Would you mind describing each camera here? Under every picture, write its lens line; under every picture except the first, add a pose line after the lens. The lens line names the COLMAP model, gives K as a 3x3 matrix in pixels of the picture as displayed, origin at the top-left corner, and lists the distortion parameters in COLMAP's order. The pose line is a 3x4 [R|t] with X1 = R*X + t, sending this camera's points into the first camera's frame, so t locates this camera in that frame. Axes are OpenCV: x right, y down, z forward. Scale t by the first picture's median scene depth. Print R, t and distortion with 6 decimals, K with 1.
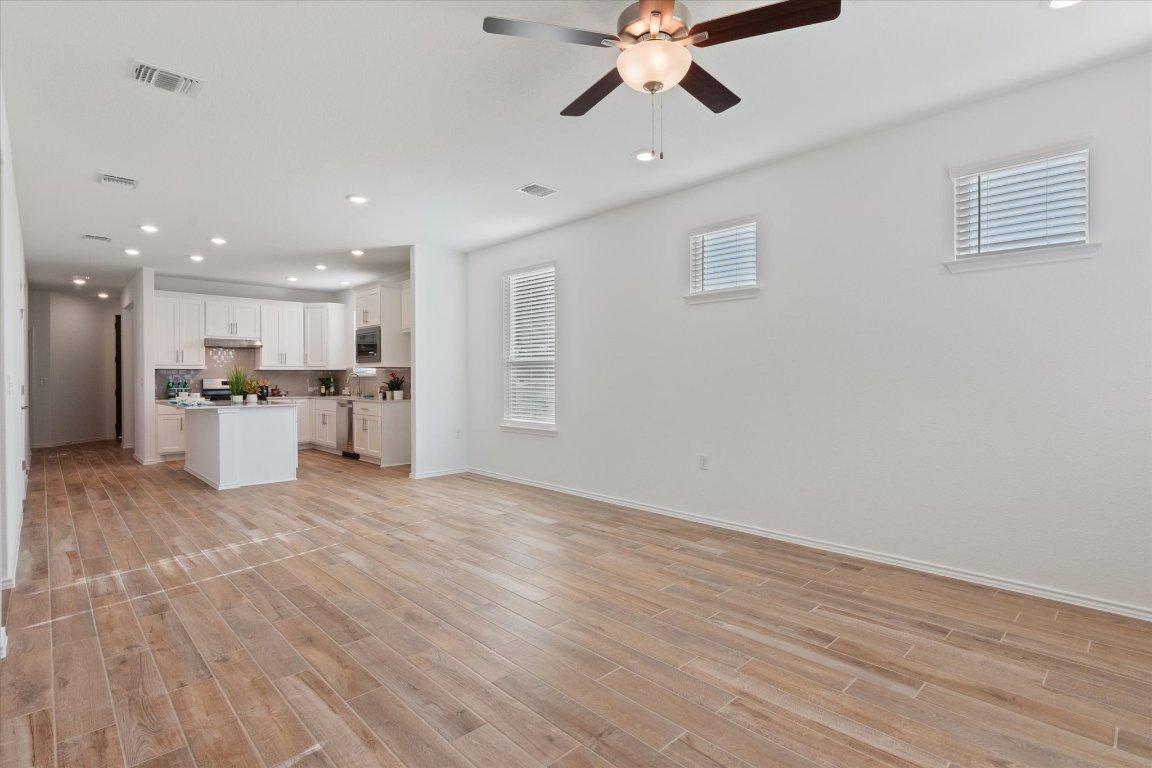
lens RADIAL K [[556.1, 0, 573.5], [0, 556.1, 381.4], [0, 0, 1]] dist [0.005449, 0.000978]
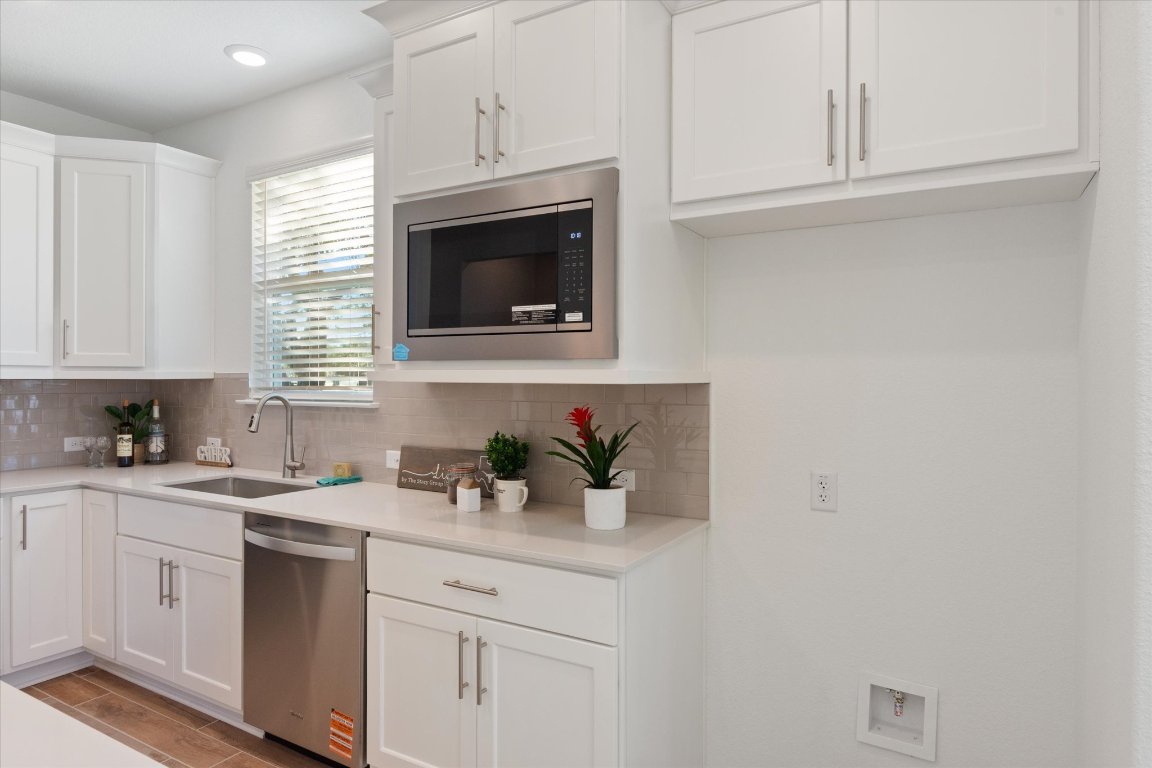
lens RADIAL K [[674.6, 0, 573.1], [0, 674.6, 384.9], [0, 0, 1]] dist [0.003147, 0.000248]
pose [[0.962539, 0.007251, 0.271047, -0.479260], [-0.007484, 0.999972, -0.000175, -0.029029], [-0.271041, -0.001860, 0.962566, 0.889849]]
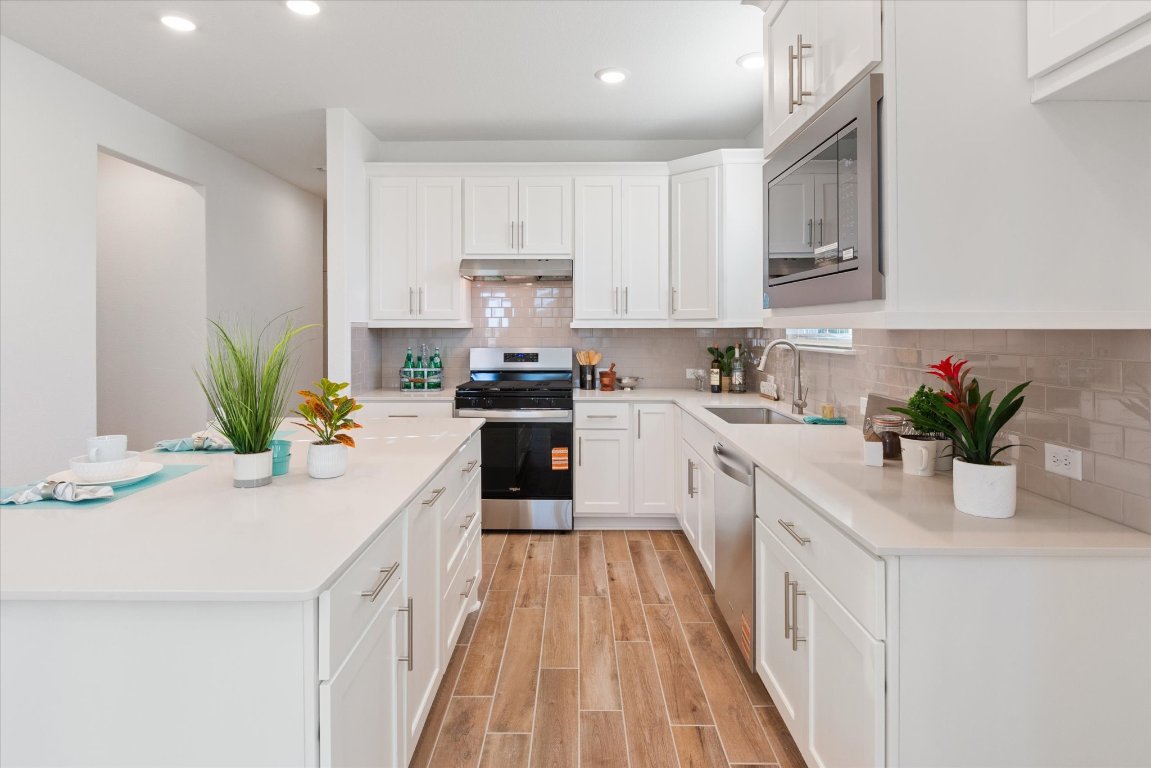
lens RADIAL K [[613.1, 0, 559.8], [0, 613.1, 329.6], [0, 0, 1]] dist [-0.003898, -0.001329]
pose [[0.702926, 0.006131, -0.711237, -0.325977], [-0.006778, 0.999975, 0.001922, -0.029113], [0.711231, 0.003470, 0.702950, 0.922097]]
